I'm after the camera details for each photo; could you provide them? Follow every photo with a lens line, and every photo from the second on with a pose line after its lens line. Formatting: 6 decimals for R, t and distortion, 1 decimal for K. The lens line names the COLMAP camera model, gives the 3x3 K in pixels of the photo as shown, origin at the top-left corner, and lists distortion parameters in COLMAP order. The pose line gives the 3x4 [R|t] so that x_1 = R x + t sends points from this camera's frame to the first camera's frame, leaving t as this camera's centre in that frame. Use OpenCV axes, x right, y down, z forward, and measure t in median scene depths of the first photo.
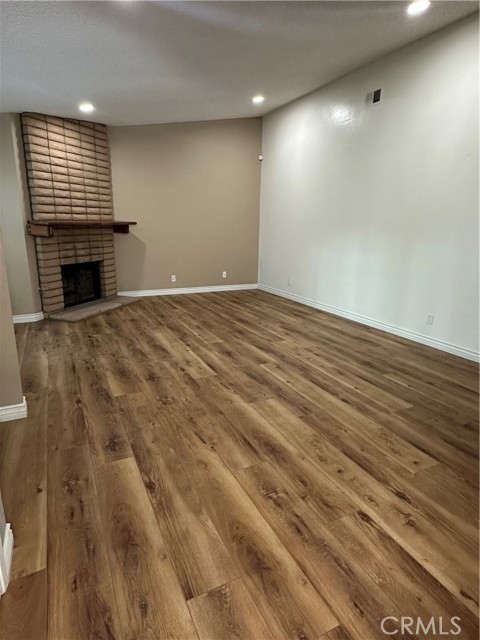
lens RADIAL K [[373.5, 0, 240.4], [0, 373.5, 318.5], [0, 0, 1]] dist [0.004245, -0.003519]
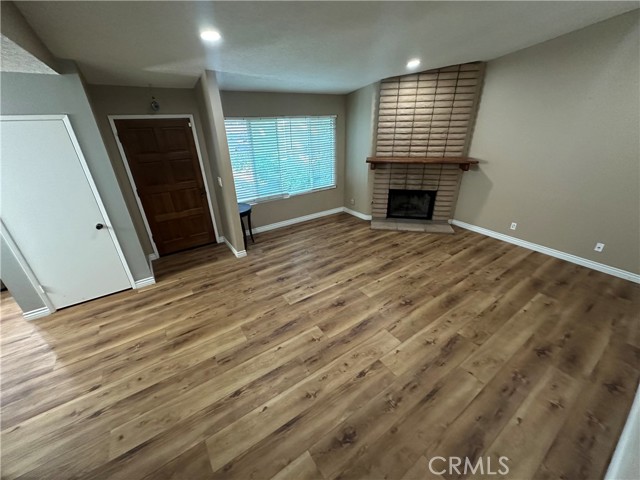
lens RADIAL K [[255.1, 0, 317.8], [0, 255.1, 239.8], [0, 0, 1]] dist [-0.002112, 0.000892]
pose [[0.137673, 0.408471, -0.902329, 0.571938], [-0.226581, 0.899835, 0.372771, -0.353120], [0.964213, 0.153130, 0.216434, 0.736000]]
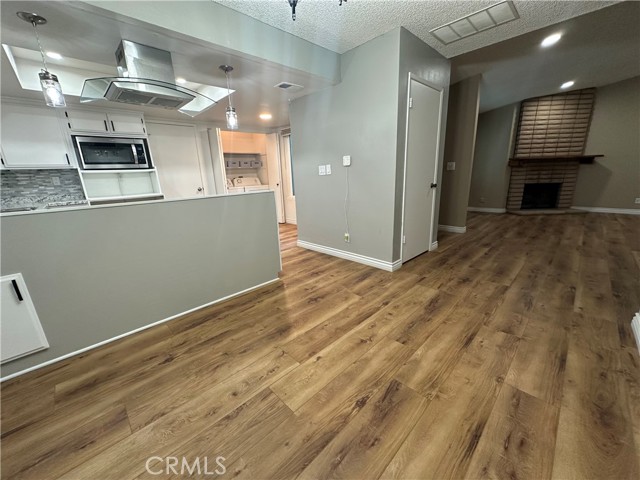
lens RADIAL K [[255.1, 0, 319.5], [0, 255.1, 239.2], [0, 0, 1]] dist [-0.002112, 0.000892]
pose [[0.306902, 0.211245, -0.928002, 0.501143], [-0.199137, 0.967727, 0.154430, 0.152006], [0.930675, 0.137404, 0.339064, -0.336627]]
